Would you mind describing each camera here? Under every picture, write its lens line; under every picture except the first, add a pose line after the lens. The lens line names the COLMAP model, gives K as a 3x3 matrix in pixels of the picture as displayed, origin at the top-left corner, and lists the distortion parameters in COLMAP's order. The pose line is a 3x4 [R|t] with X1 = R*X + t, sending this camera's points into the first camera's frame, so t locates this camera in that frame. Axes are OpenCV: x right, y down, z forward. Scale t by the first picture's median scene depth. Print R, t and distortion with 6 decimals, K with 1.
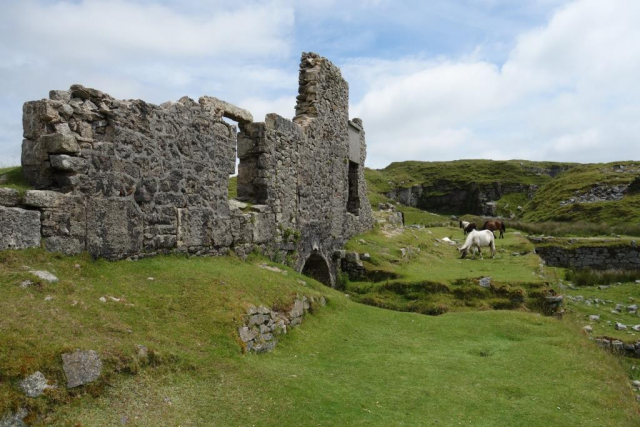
lens RADIAL K [[507.6, 0, 320.0], [0, 507.6, 213.5], [0, 0, 1]] dist [-0.008635, -0.004376]
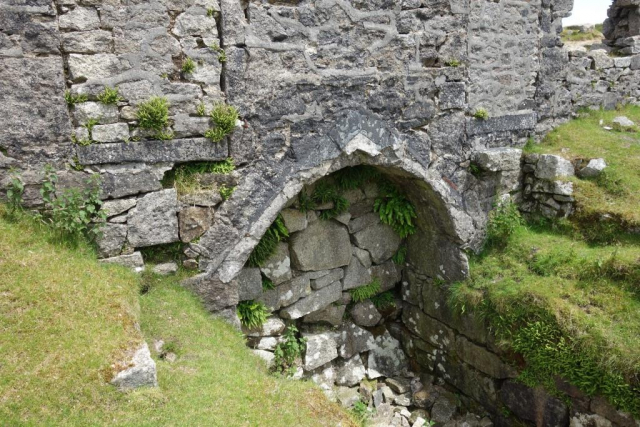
lens RADIAL K [[507.6, 0, 320.0], [0, 507.6, 213.5], [0, 0, 1]] dist [-0.008635, -0.004376]
pose [[0.754625, 0.130613, -0.643026, 0.192502], [0.043384, 0.967911, 0.247518, 0.018665], [0.654721, -0.214680, 0.724743, 0.635937]]
